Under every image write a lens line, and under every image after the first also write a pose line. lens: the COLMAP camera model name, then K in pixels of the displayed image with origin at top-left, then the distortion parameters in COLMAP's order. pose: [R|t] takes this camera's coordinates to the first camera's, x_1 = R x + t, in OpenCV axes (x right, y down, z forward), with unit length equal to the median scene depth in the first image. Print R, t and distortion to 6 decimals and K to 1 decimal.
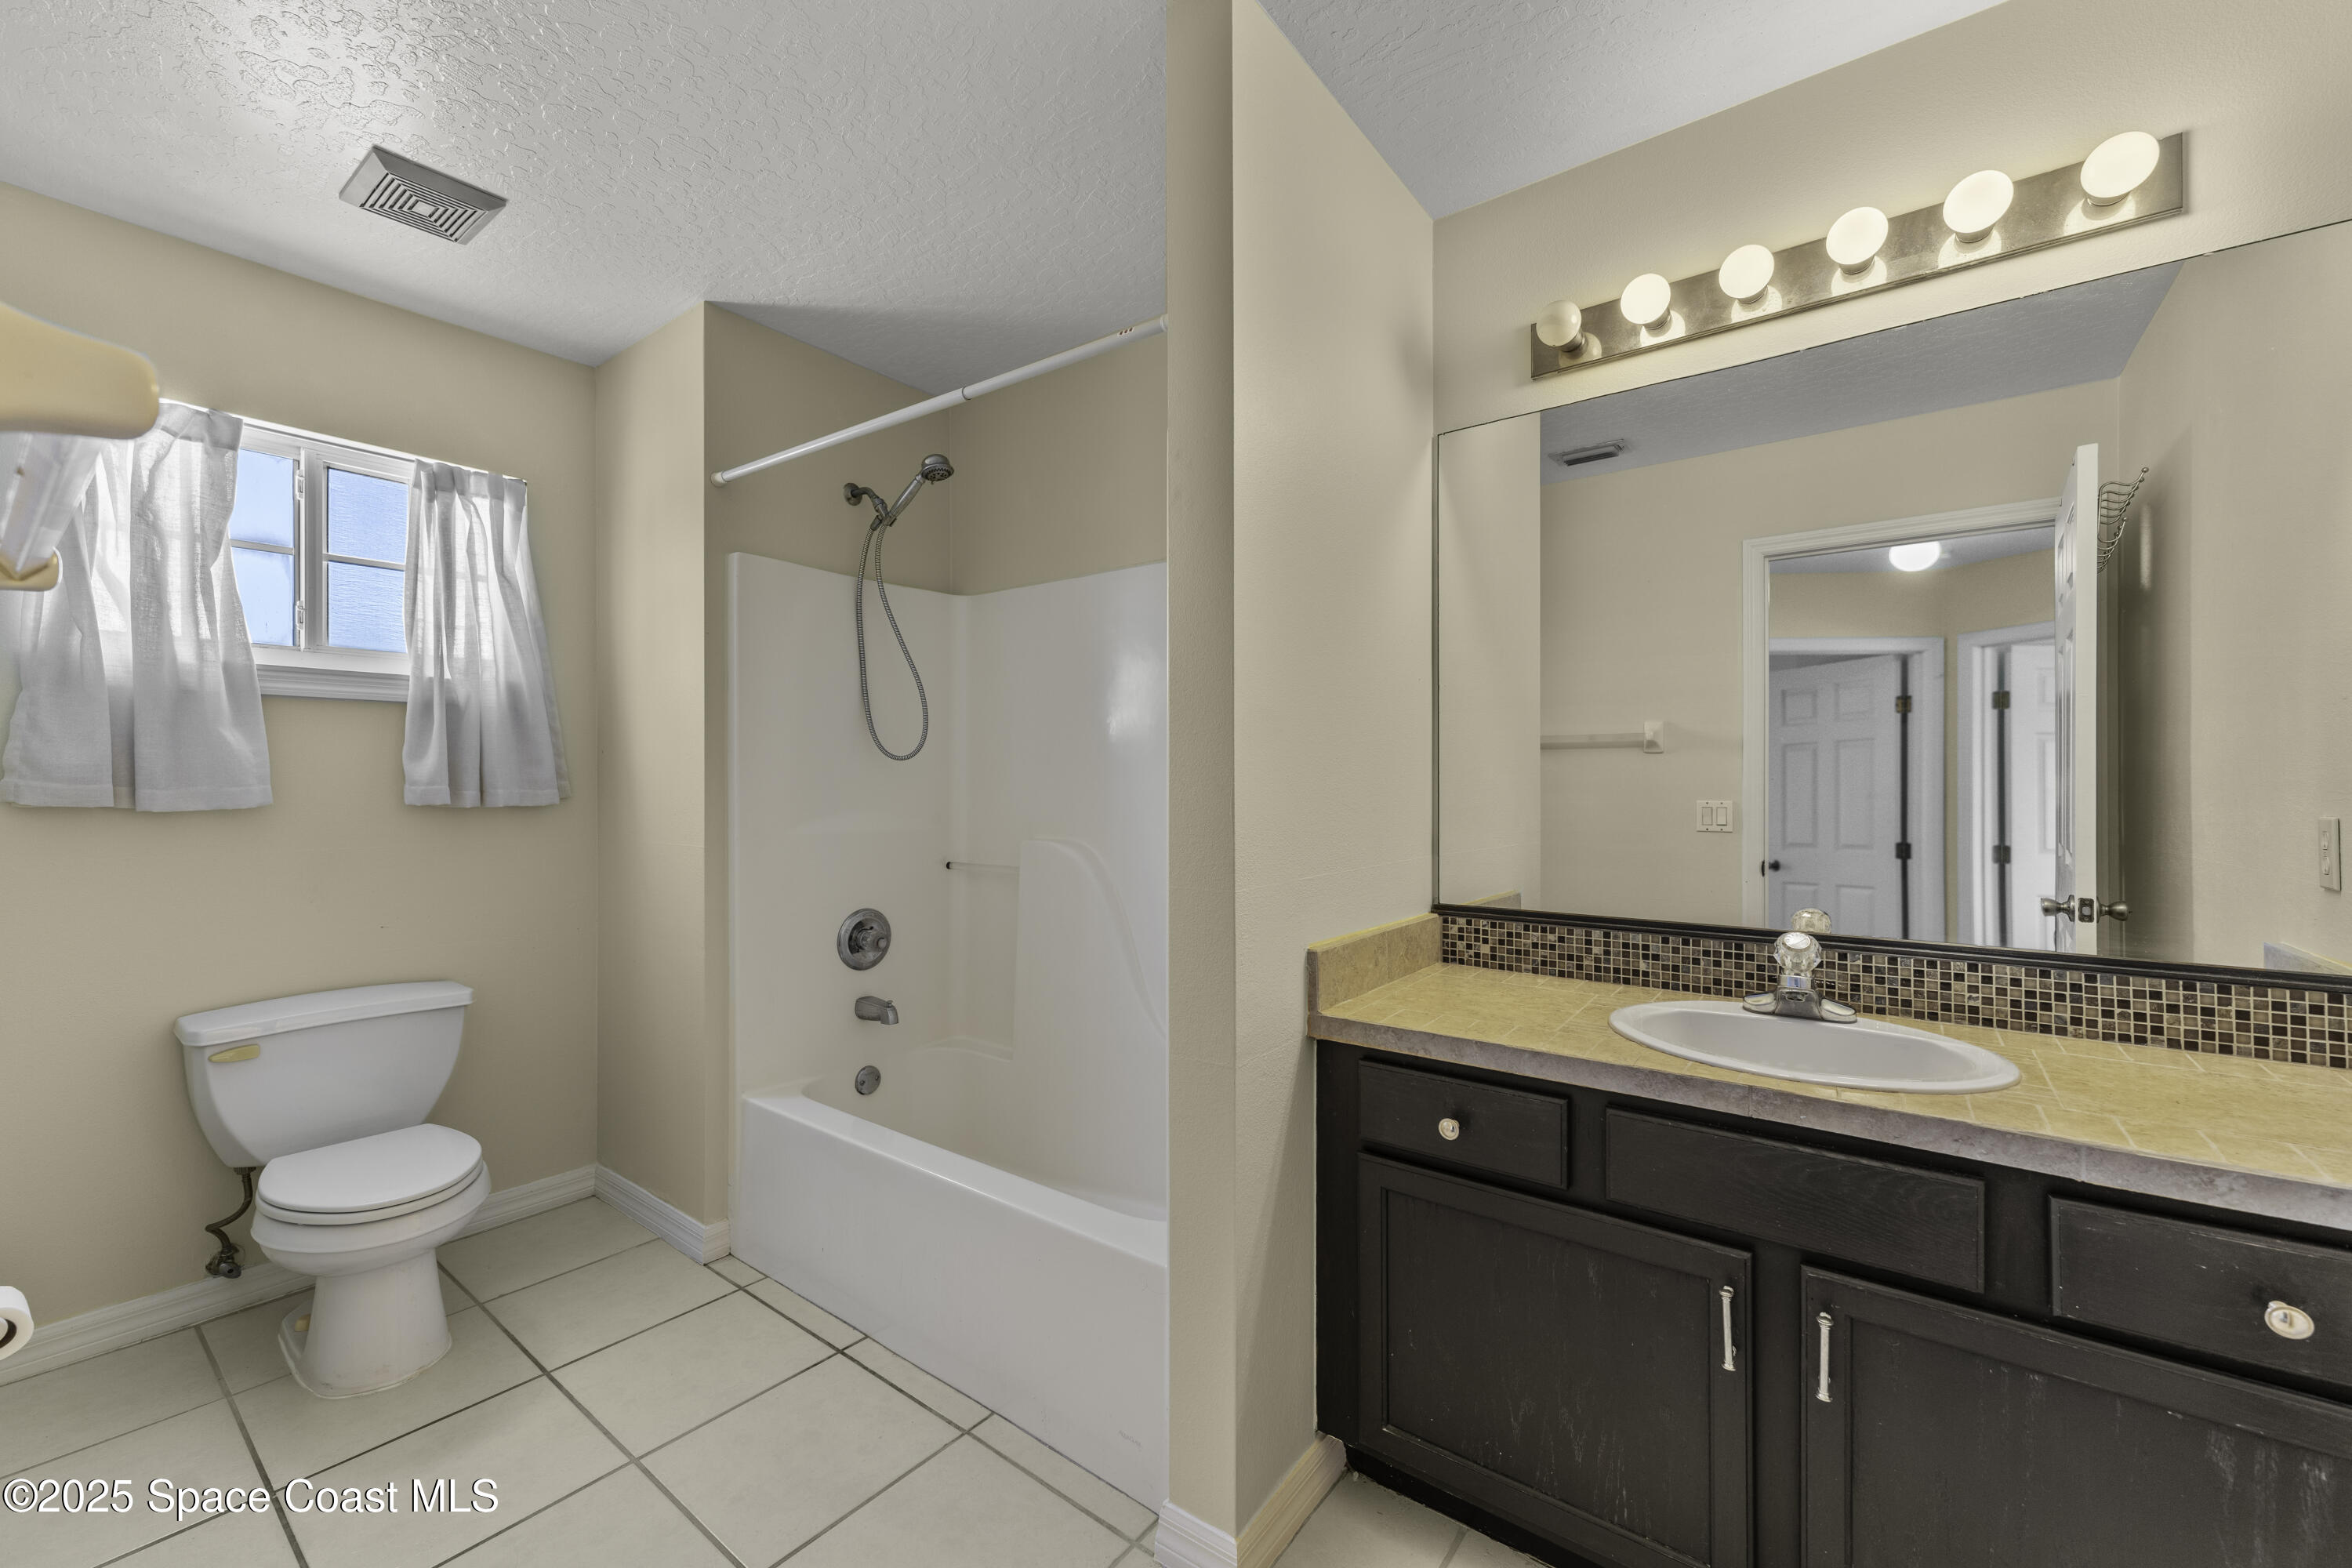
lens RADIAL K [[933.7, 0, 1179.7], [0, 933.7, 784.5], [0, 0, 1]] dist [-0.001775, -0.000172]
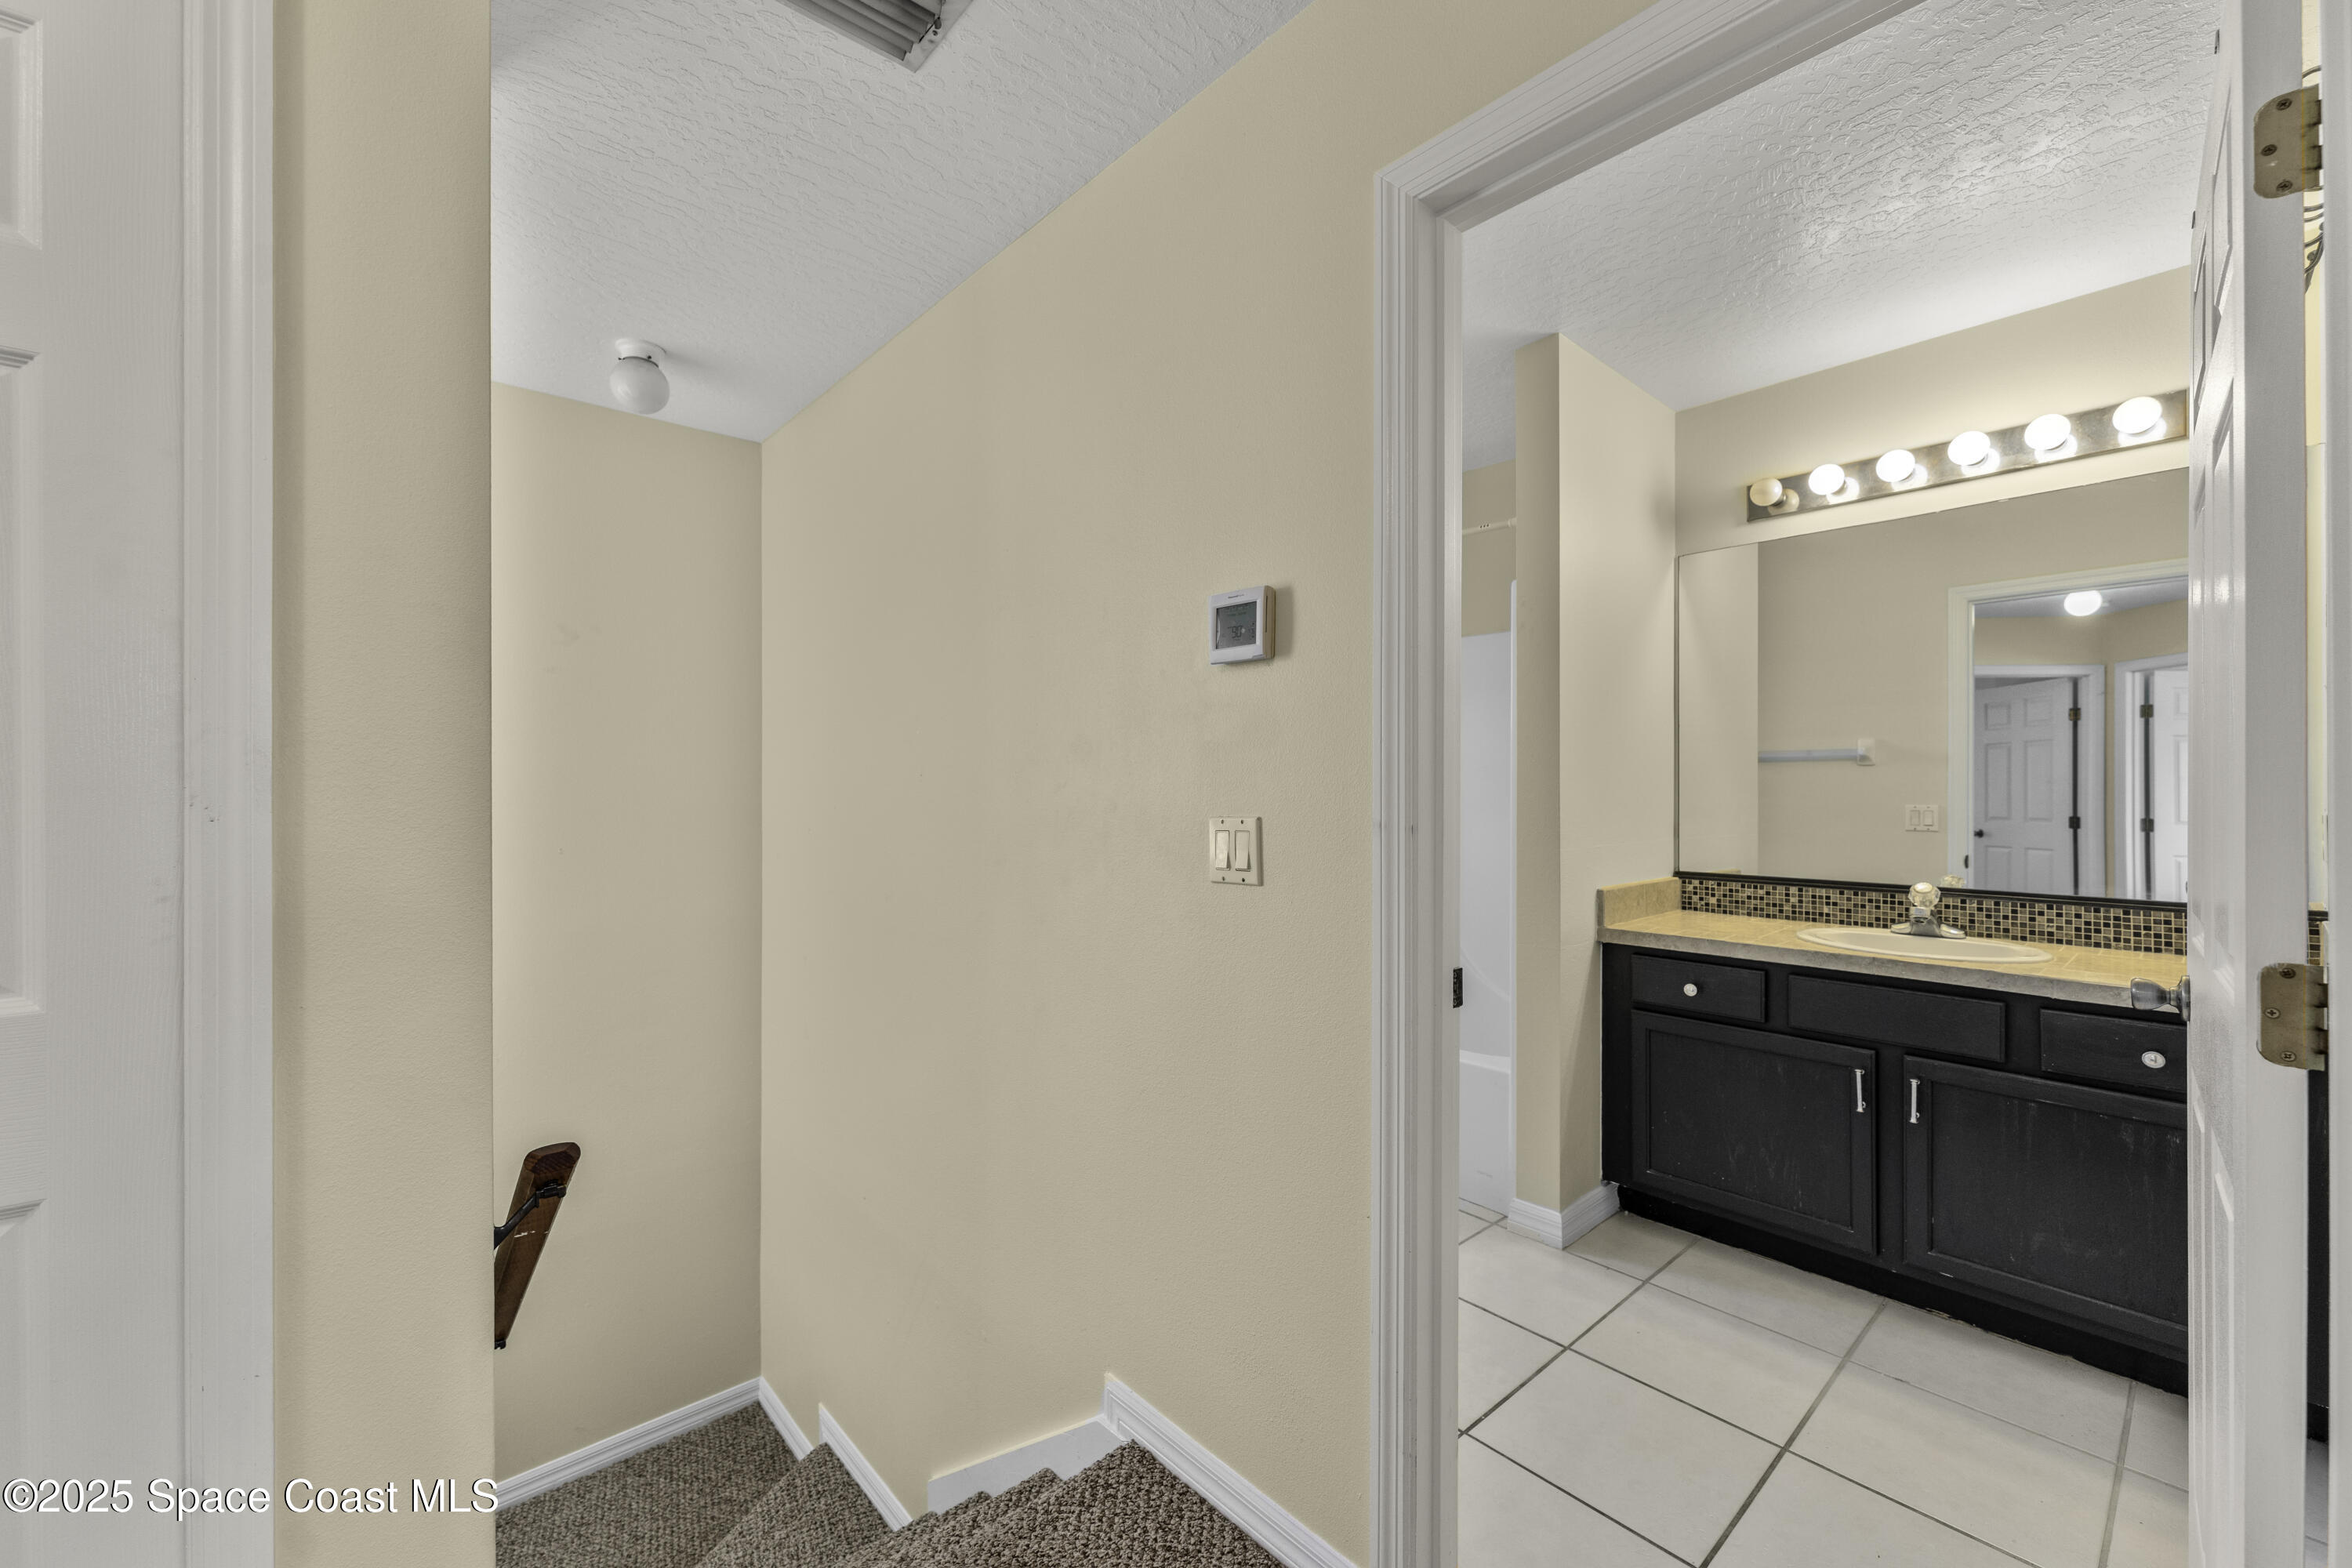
lens RADIAL K [[933.7, 0, 1170.1], [0, 933.7, 789.1], [0, 0, 1]] dist [-0.001775, -0.000172]
pose [[0.978496, 0.001696, -0.206258, -0.278390], [-0.001938, 0.999998, -0.000975, -0.000713], [0.206256, 0.001353, 0.978497, -0.829398]]
